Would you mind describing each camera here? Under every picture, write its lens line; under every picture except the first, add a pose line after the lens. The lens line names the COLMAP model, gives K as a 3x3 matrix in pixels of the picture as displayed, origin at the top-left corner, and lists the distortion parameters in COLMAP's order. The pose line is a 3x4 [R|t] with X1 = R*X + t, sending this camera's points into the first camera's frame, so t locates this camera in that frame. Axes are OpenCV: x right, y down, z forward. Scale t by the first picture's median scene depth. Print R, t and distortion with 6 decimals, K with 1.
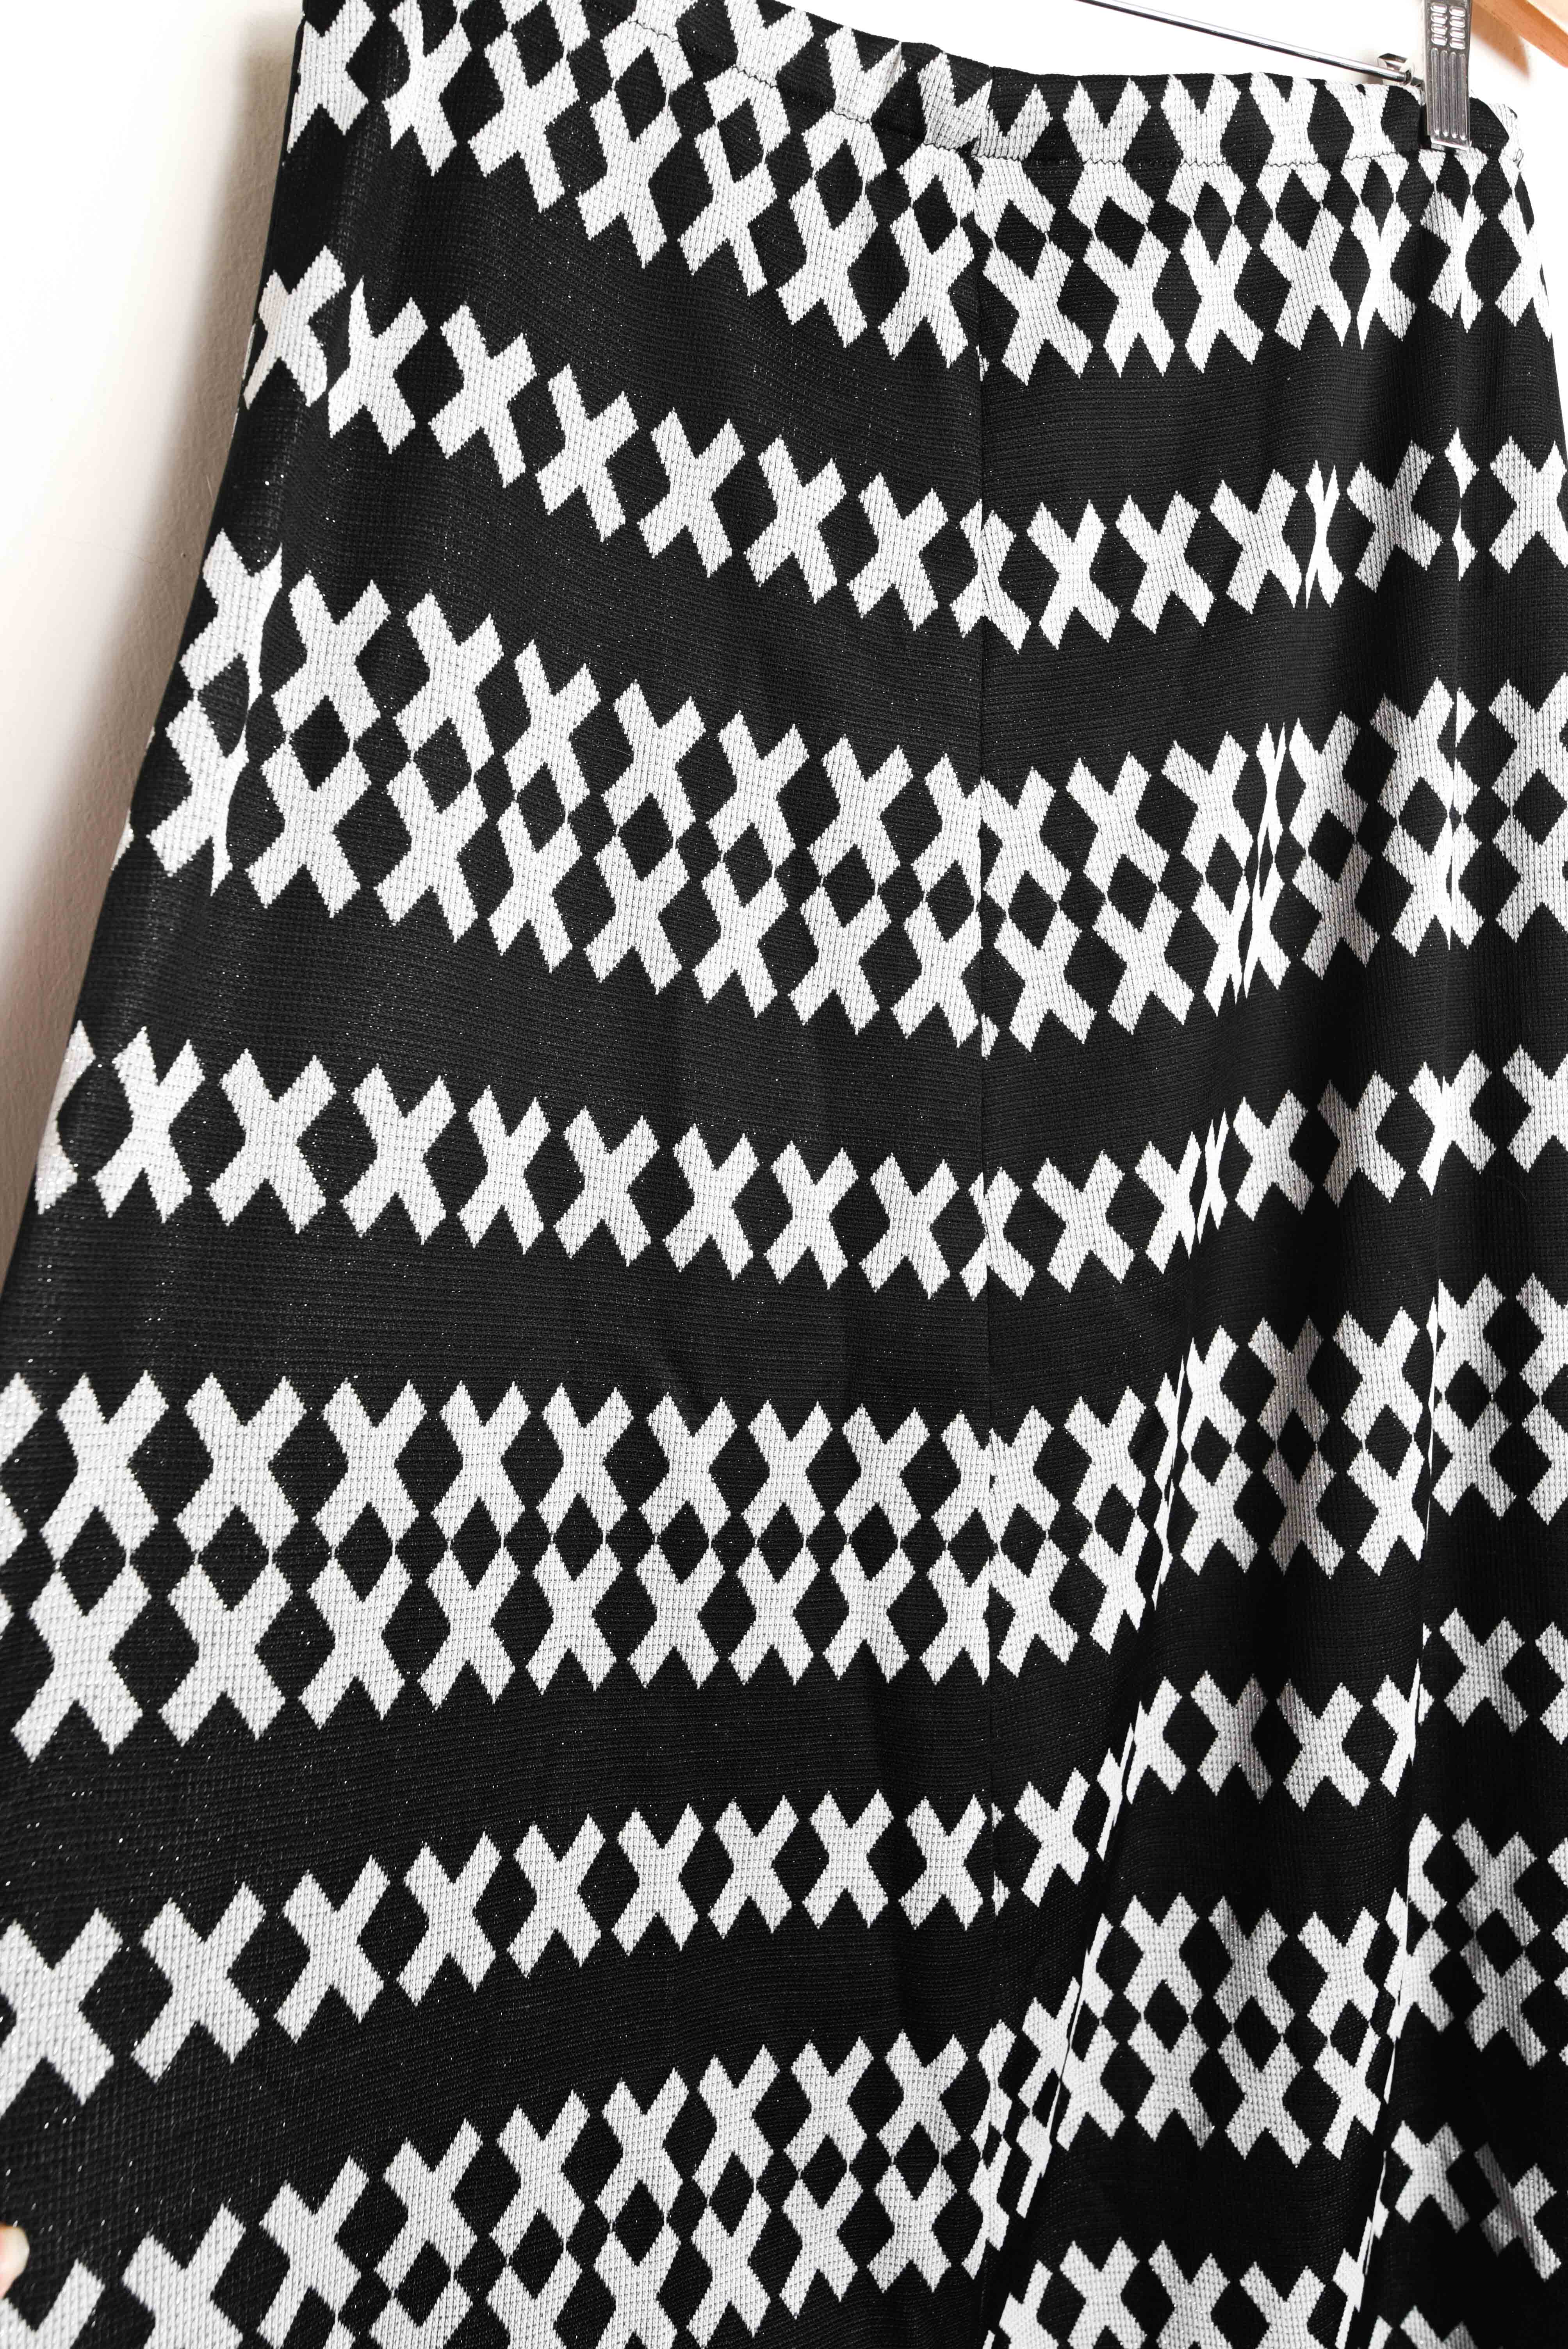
lens RADIAL K [[1351.8, 0, 784.0], [0, 1351.8, 1174.5], [0, 0, 1]] dist [0.026649, -0.020253]
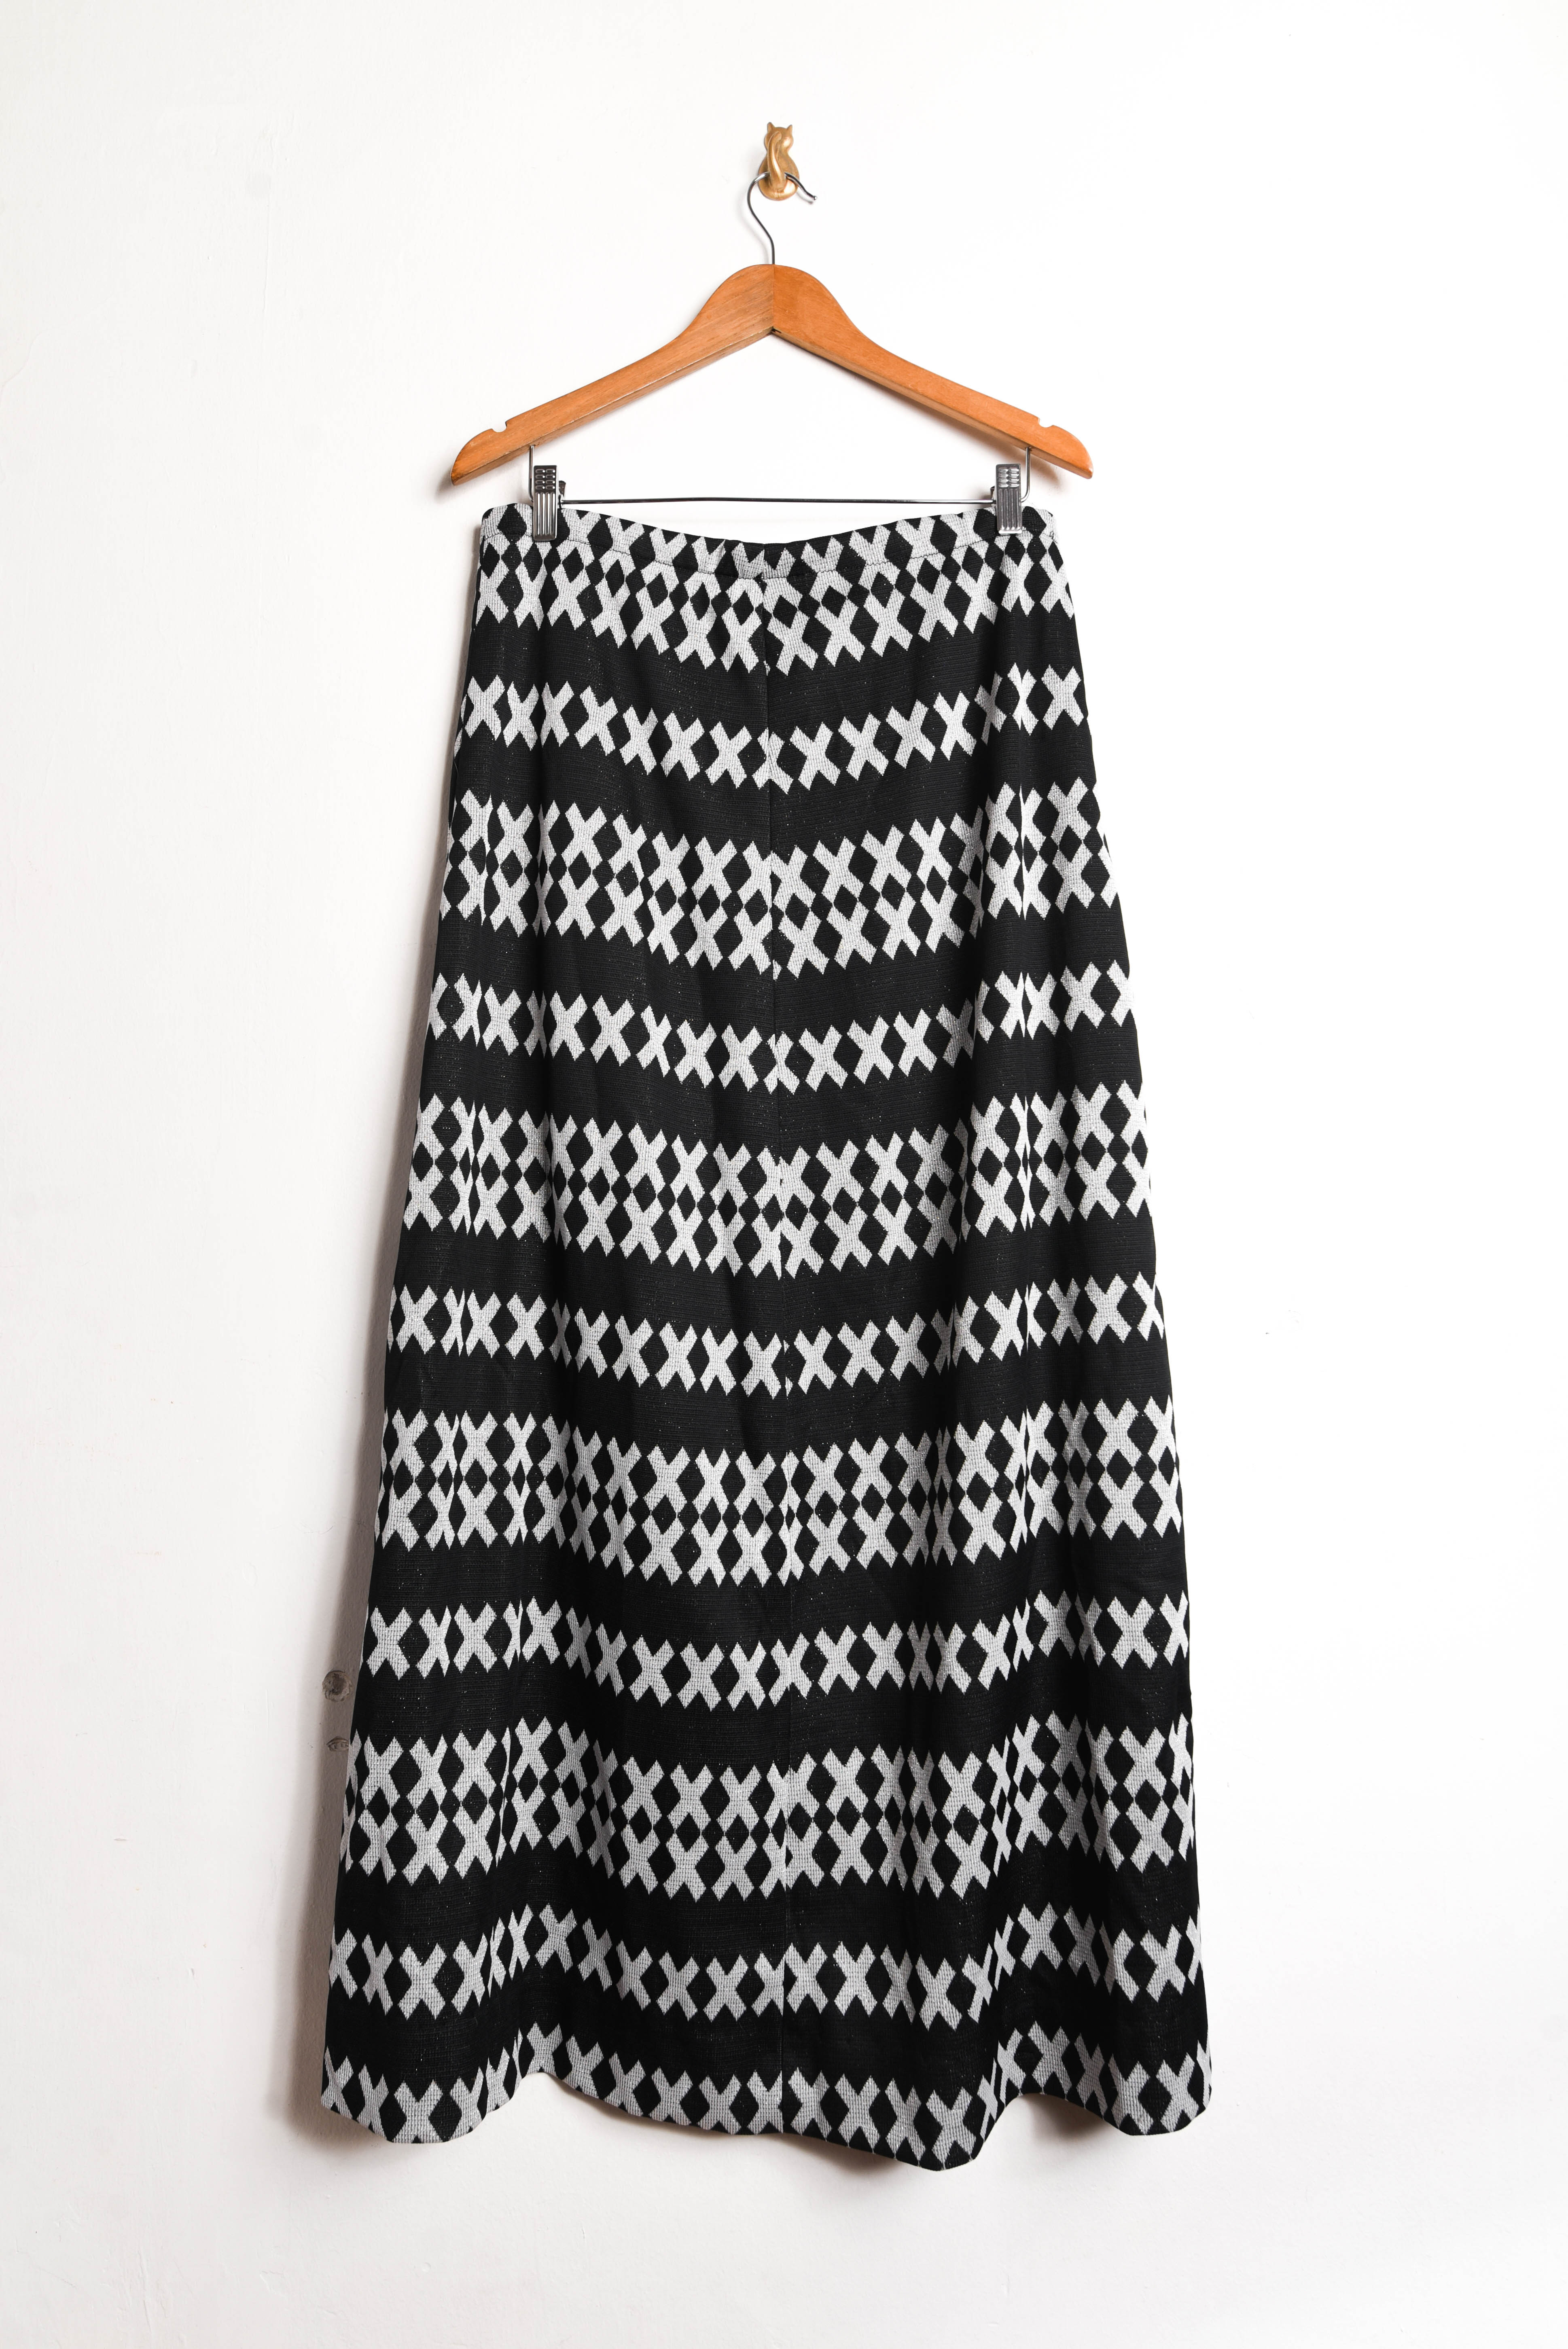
lens RADIAL K [[1351.9, 0, 784.0], [0, 1351.9, 1174.5], [0, 0, 1]] dist [0.026649, -0.020253]
pose [[0.950613, 0.048830, -0.306514, 0.852604], [-0.043409, 0.998757, 0.024481, 0.173165], [0.307328, -0.009967, 0.951551, -1.071419]]
